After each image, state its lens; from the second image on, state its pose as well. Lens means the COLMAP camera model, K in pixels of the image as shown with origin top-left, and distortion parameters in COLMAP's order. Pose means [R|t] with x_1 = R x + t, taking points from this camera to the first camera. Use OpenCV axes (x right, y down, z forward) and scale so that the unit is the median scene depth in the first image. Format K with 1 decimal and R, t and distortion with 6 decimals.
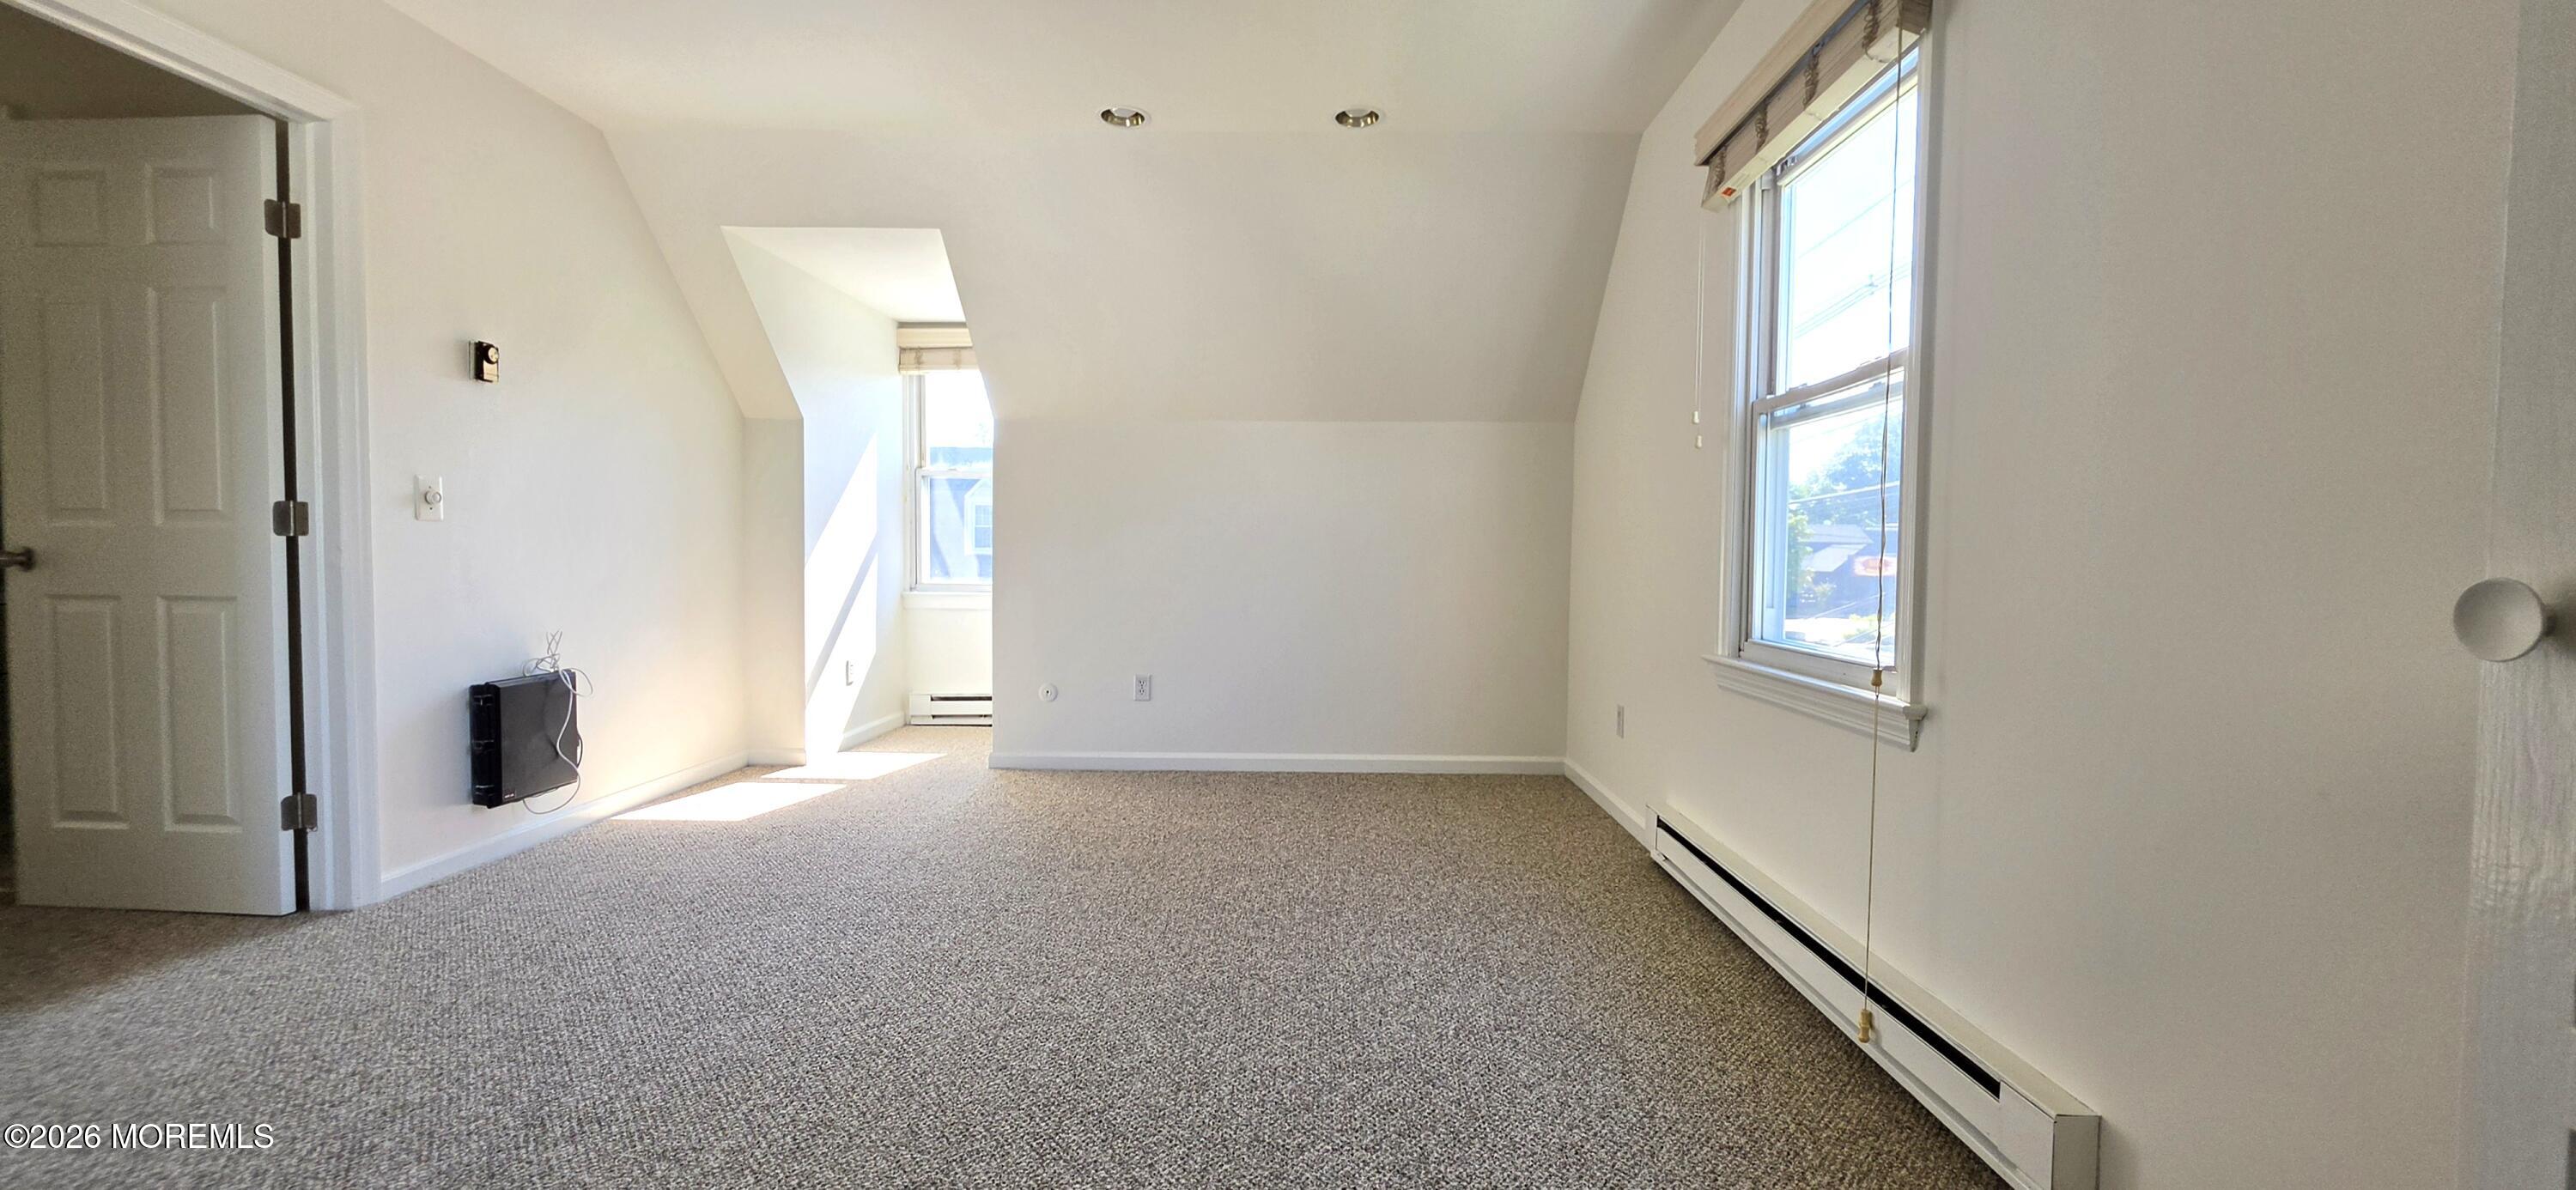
lens RADIAL K [[1039.5, 0, 1288.1], [0, 1039.5, 593.3], [0, 0, 1]] dist [0.004104, 0.000558]
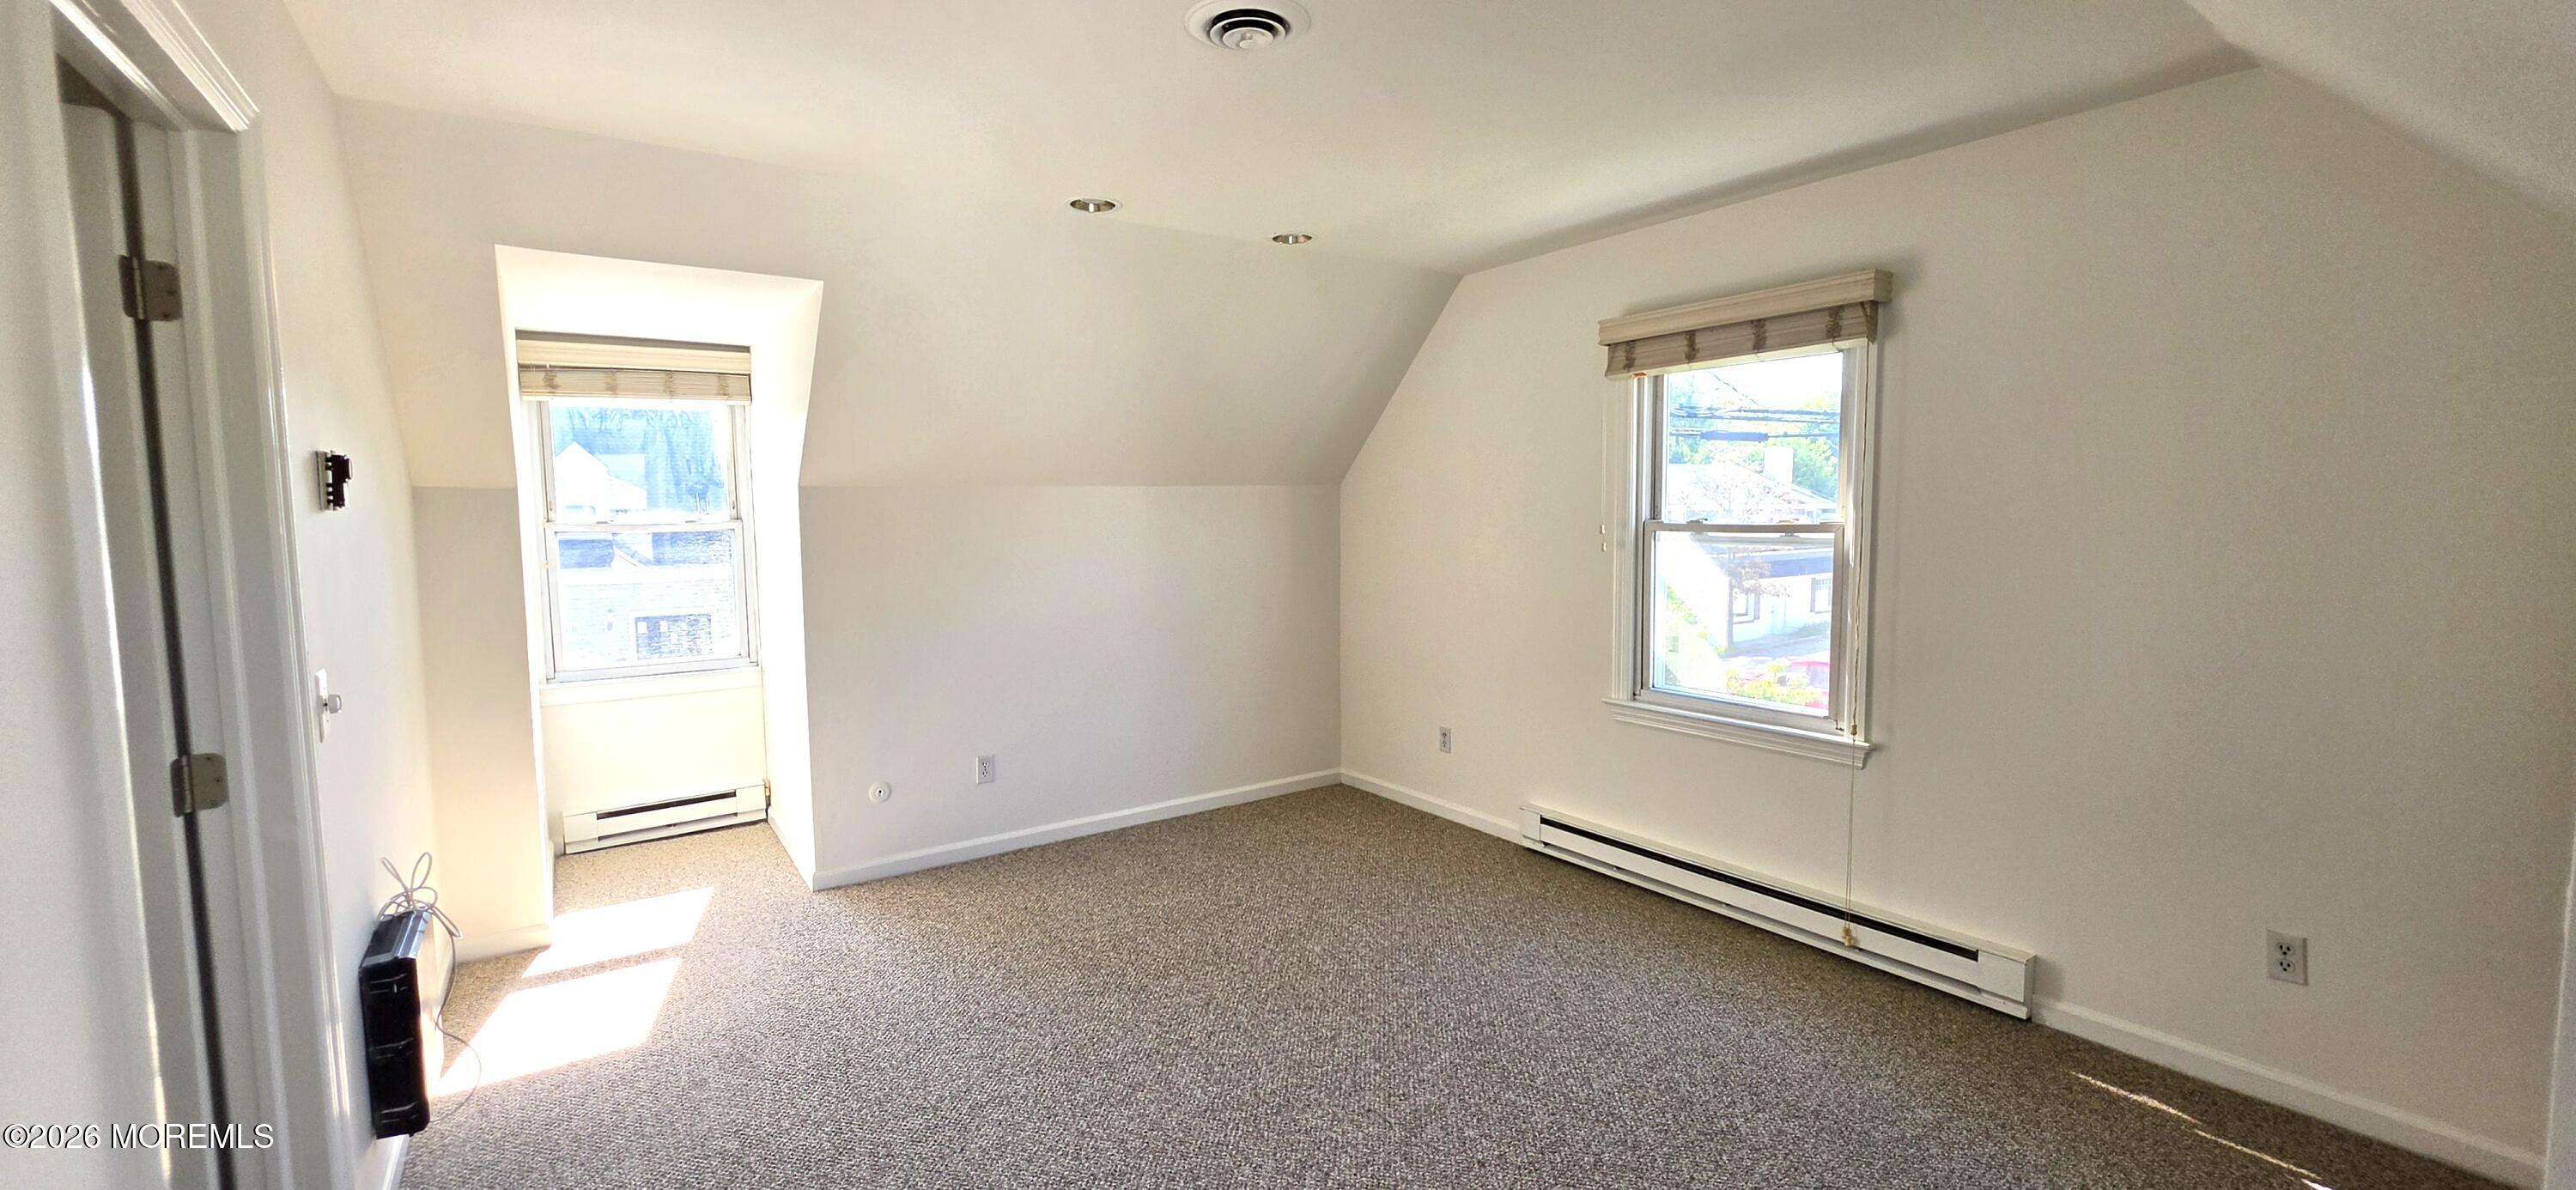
lens RADIAL K [[1039.5, 0, 1283.2], [0, 1039.5, 589.1], [0, 0, 1]] dist [0.004104, 0.000558]
pose [[0.808225, -0.066380, 0.585121, -0.681365], [0.042659, 0.997616, 0.054252, -0.165044], [-0.587327, -0.018887, 0.809129, 0.117246]]
